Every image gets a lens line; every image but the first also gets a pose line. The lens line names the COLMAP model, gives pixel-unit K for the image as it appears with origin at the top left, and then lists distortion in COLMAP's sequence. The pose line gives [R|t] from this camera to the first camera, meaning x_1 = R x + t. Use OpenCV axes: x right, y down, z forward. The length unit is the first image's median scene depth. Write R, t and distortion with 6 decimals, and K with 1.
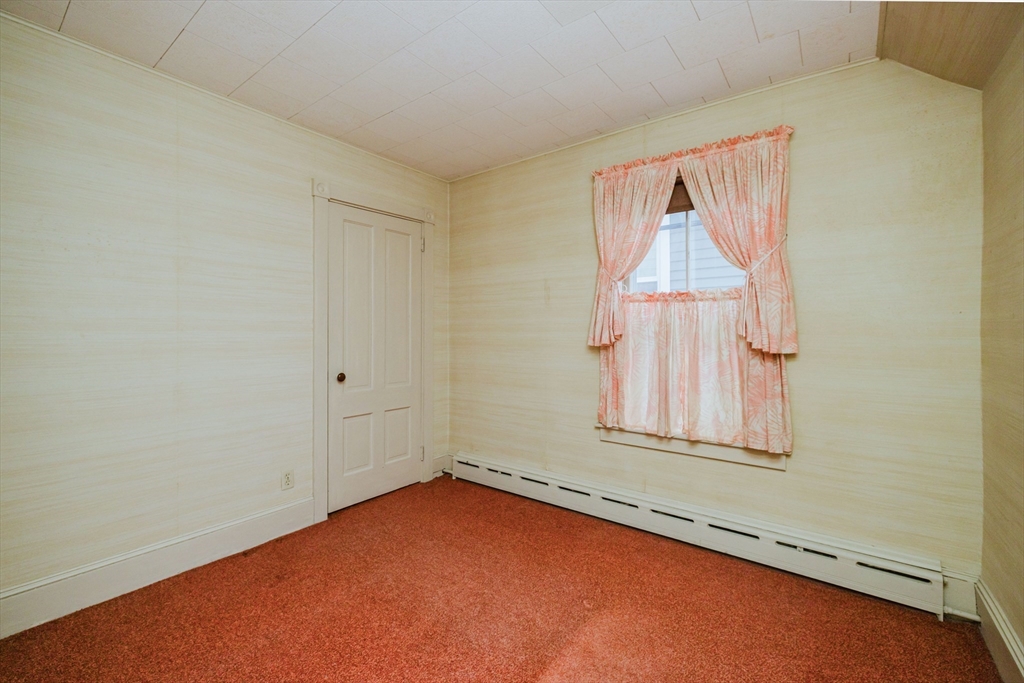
lens RADIAL K [[438.5, 0, 507.0], [0, 438.5, 334.3], [0, 0, 1]] dist [0.013283, -0.000257]
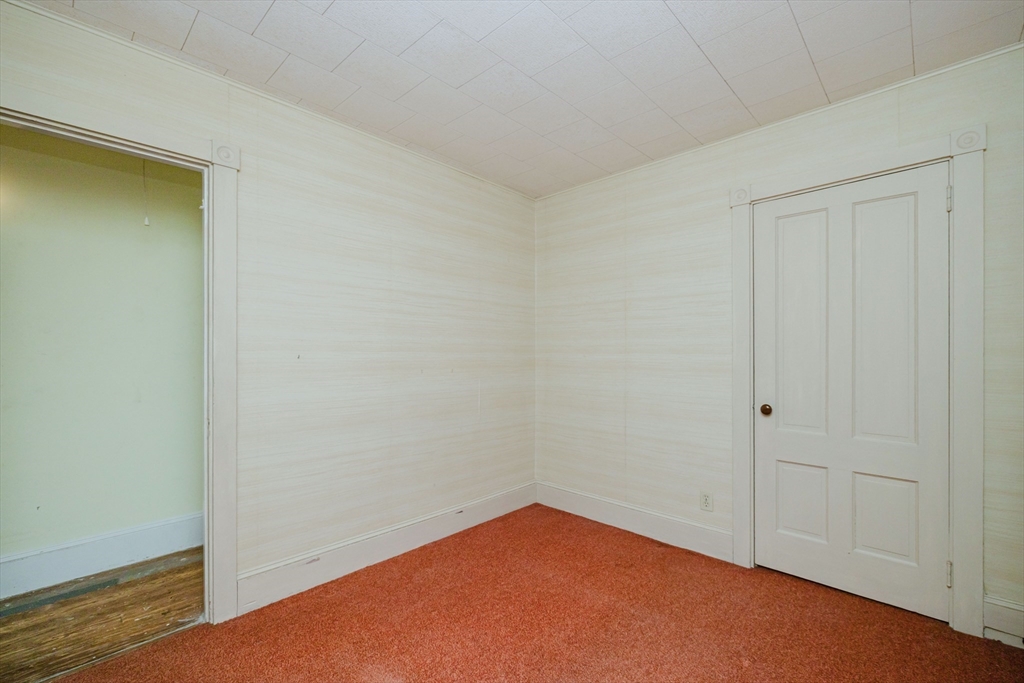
lens RADIAL K [[438.5, 0, 507.5], [0, 438.5, 348.9], [0, 0, 1]] dist [0.013283, -0.000257]
pose [[-0.103878, -0.001393, -0.994589, 0.566933], [-0.000296, 0.999999, -0.001369, -0.017236], [0.994590, 0.000152, -0.103878, 0.669201]]
